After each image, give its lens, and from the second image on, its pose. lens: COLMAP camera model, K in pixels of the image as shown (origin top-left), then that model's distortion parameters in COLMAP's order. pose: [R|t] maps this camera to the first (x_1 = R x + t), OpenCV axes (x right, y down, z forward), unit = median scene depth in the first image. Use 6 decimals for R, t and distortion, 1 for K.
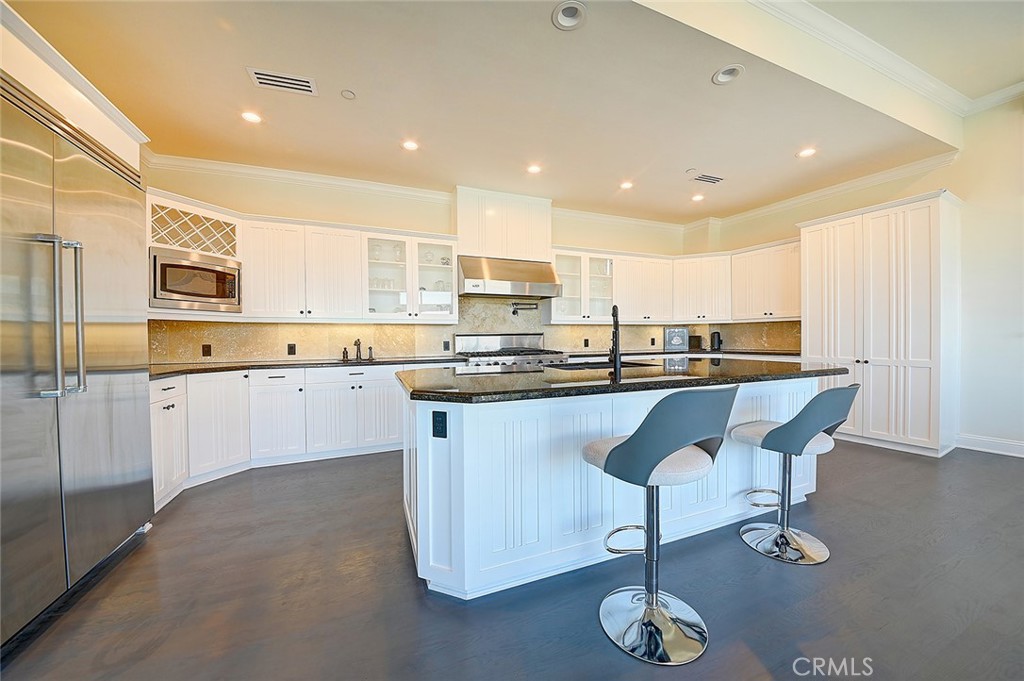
lens RADIAL K [[369.2, 0, 513.1], [0, 369.2, 340.6], [0, 0, 1]] dist [-0.000194, 0.000004]
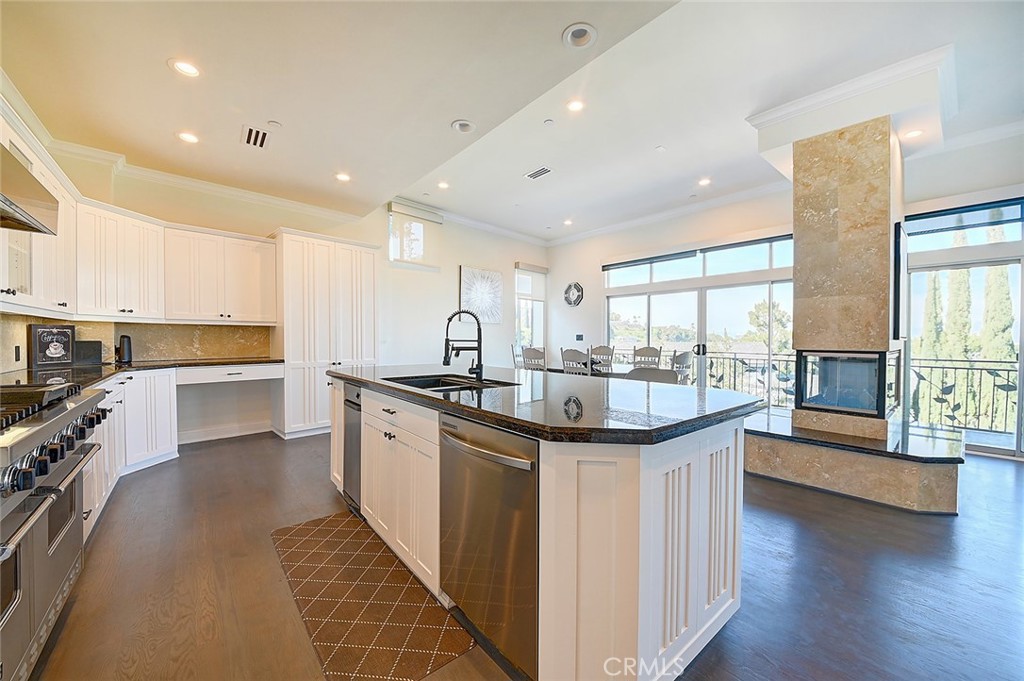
lens RADIAL K [[382.3, 0, 512.1], [0, 382.3, 341.3], [0, 0, 1]] dist [-0.014252, -0.001824]
pose [[-0.291635, 0.000847, 0.956529, -0.313176], [0.007941, 0.999967, 0.001536, -0.010202], [-0.956497, 0.008043, -0.291632, 0.622153]]
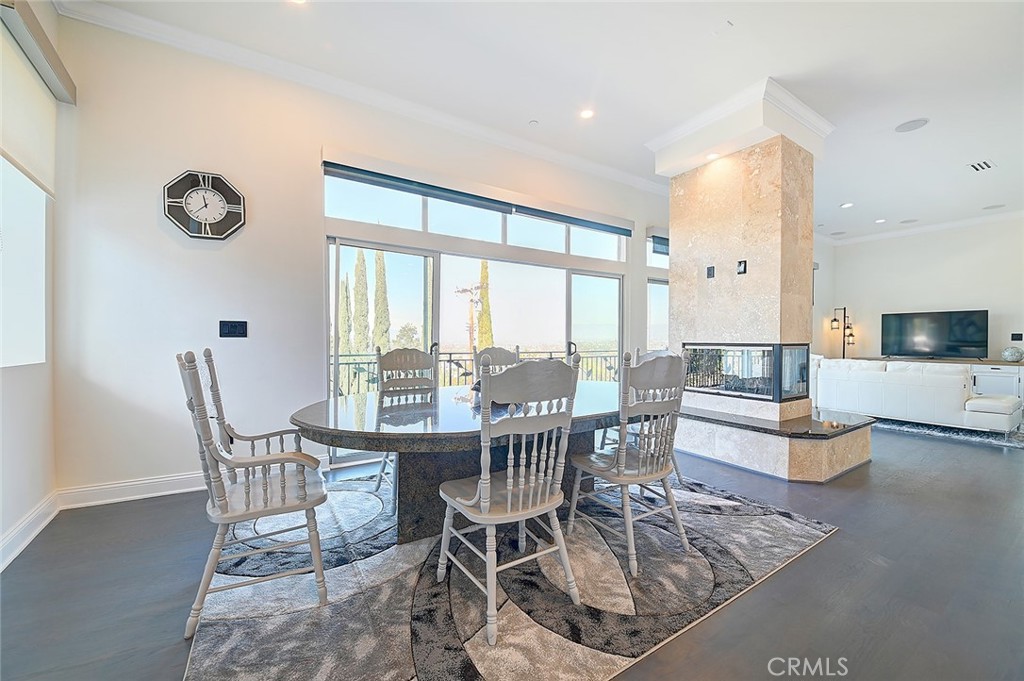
lens RADIAL K [[385.7, 0, 518.0], [0, 385.7, 350.5], [0, 0, 1]] dist [-0.018623, 0.000085]
pose [[-0.989056, 0.011013, -0.147127, 0.775123], [0.005384, 0.999240, 0.038606, -0.006589], [0.147440, 0.037391, -0.988364, 0.537587]]
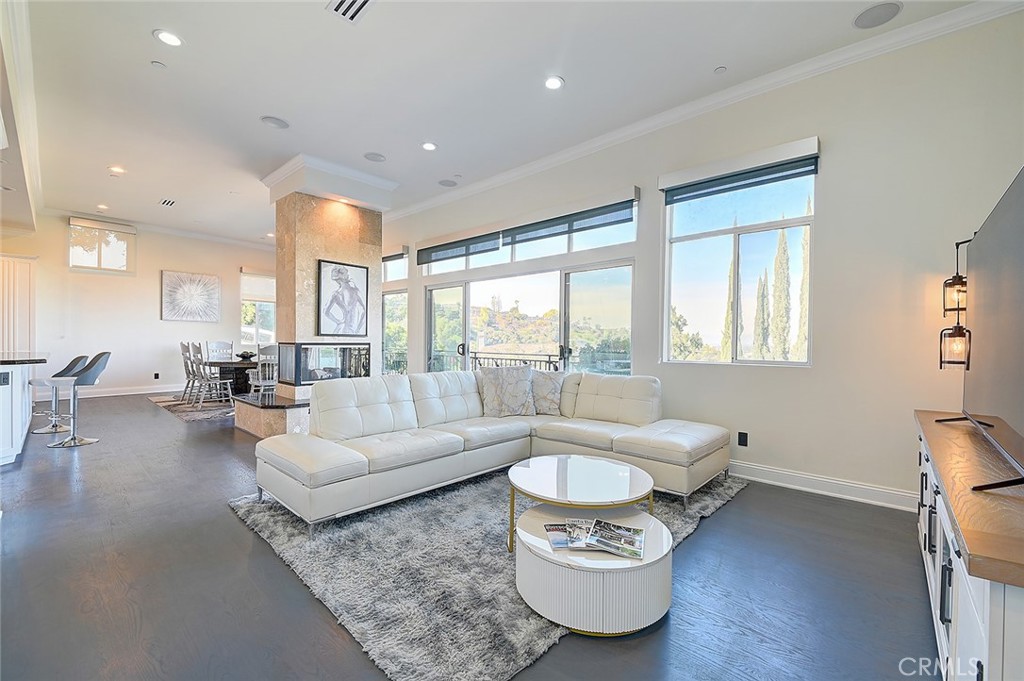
lens RADIAL K [[431.5, 0, 519.1], [0, 431.5, 342.6], [0, 0, 1]] dist [-0.027456, -0.000519]
pose [[-0.436998, 0.002940, 0.899458, -1.074820], [0.002944, 0.999994, -0.001839, 0.013686], [-0.899458, 0.001845, -0.437004, -0.141220]]
